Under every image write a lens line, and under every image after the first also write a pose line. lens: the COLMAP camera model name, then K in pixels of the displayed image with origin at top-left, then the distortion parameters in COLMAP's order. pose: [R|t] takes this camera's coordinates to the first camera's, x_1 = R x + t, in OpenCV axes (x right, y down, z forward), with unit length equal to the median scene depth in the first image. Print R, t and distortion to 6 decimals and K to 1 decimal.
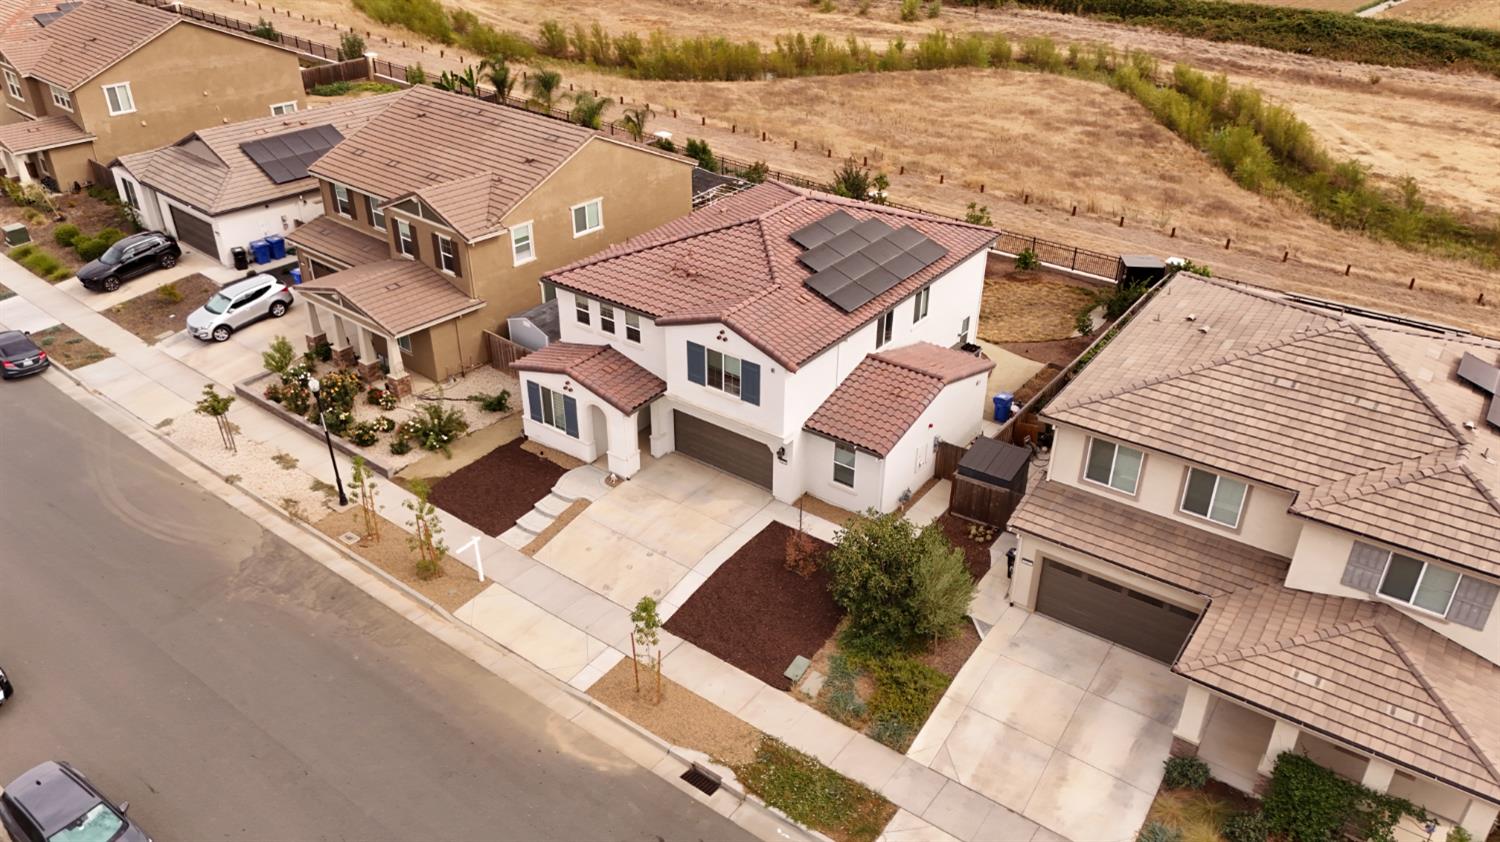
lens RADIAL K [[1106.1, 0, 752.6], [0, 1106.1, 419.9], [0, 0, 1]] dist [0.069840, -0.069471]
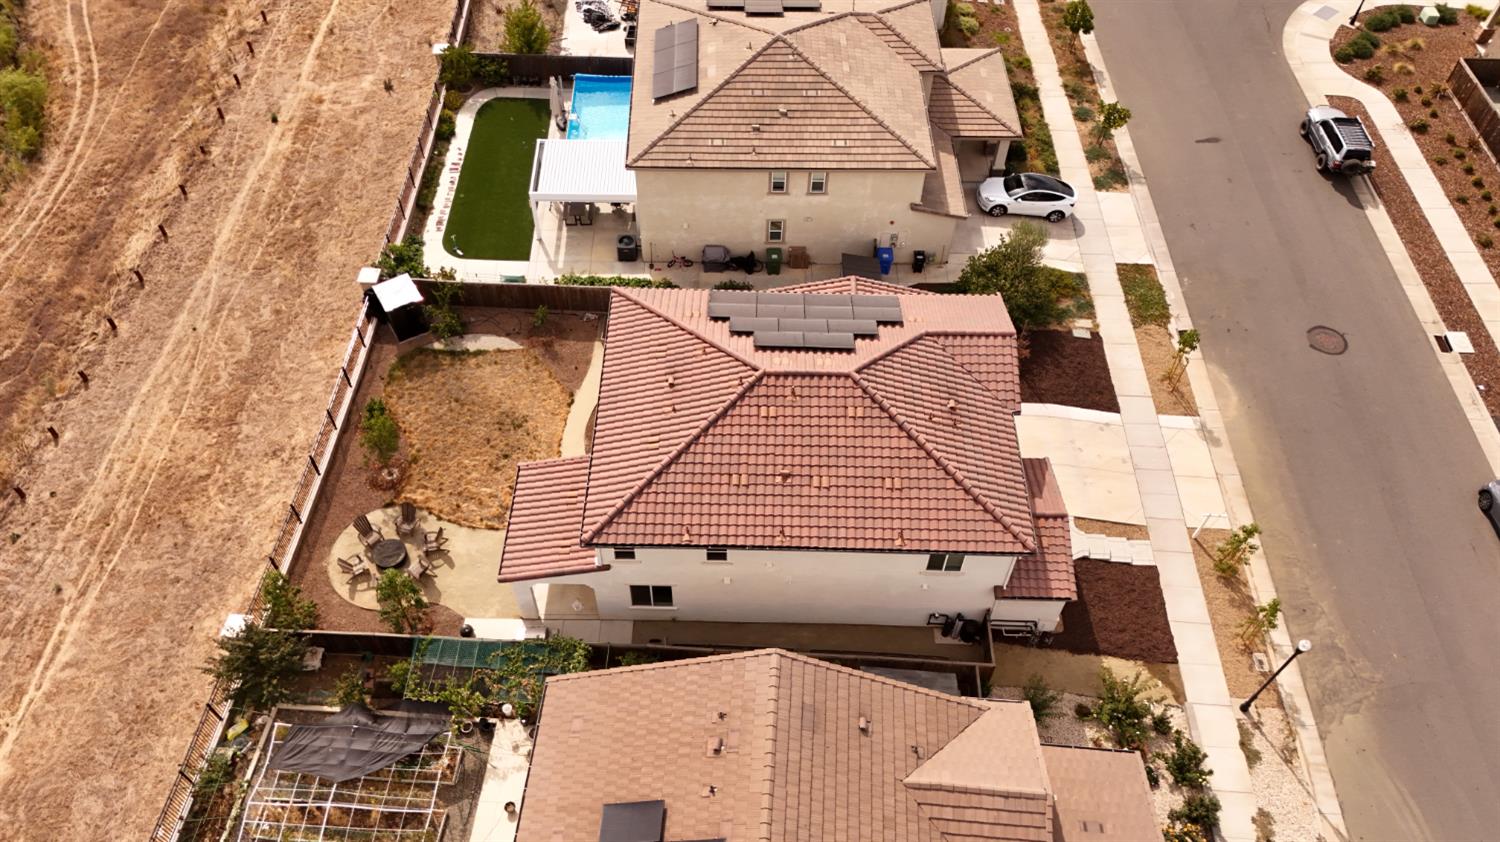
lens RADIAL K [[1106.1, 0, 748.9], [0, 1106.1, 420.1], [0, 0, 1]] dist [0.069840, -0.069471]
pose [[-0.581927, -0.645984, 0.494030, -0.444157], [0.387639, 0.313698, 0.866793, -1.051685], [-0.714911, 0.695915, 0.067859, 1.086619]]
